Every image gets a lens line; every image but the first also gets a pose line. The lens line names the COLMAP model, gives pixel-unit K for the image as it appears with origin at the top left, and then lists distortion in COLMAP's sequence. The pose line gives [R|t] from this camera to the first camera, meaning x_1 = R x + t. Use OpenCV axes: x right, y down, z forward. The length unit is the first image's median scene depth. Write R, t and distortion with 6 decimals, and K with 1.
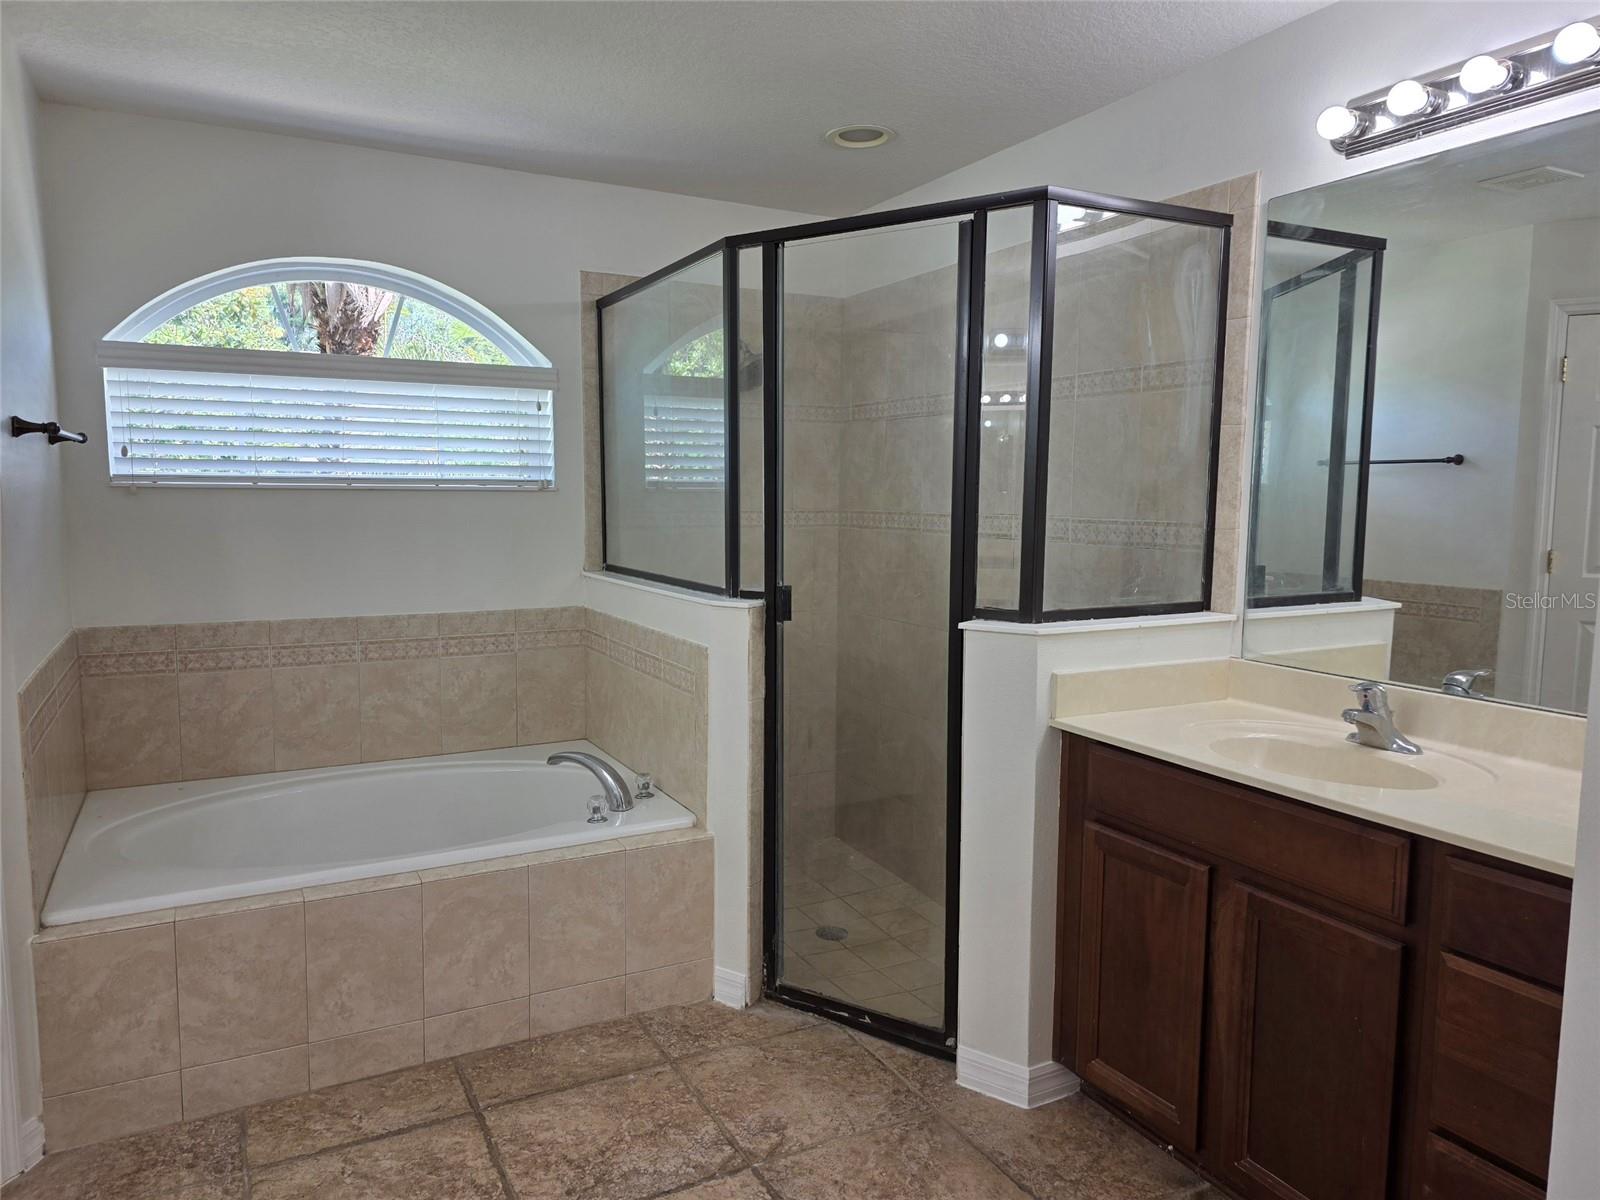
lens RADIAL K [[1074.4, 0, 800.0], [0, 1074.4, 600.0], [0, 0, 1]] dist [0.058959, -0.058277]
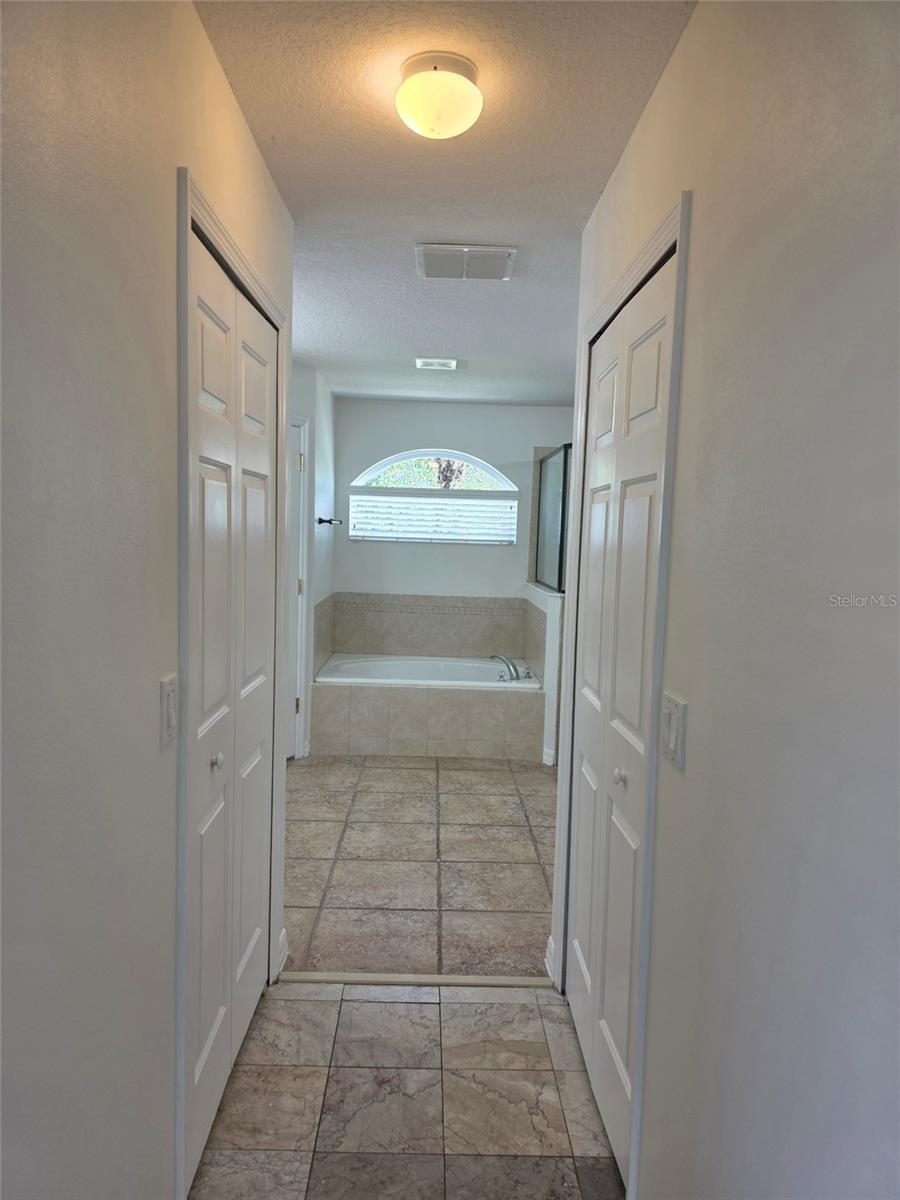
lens RADIAL K [[805.8, 0, 450.0], [0, 805.8, 600.0], [0, 0, 1]] dist [0.058959, -0.058277]
pose [[0.890530, 0.060847, -0.450838, 0.520529], [-0.073375, 0.997251, -0.010342, 0.049238], [0.448969, 0.042290, 0.892546, -0.690716]]
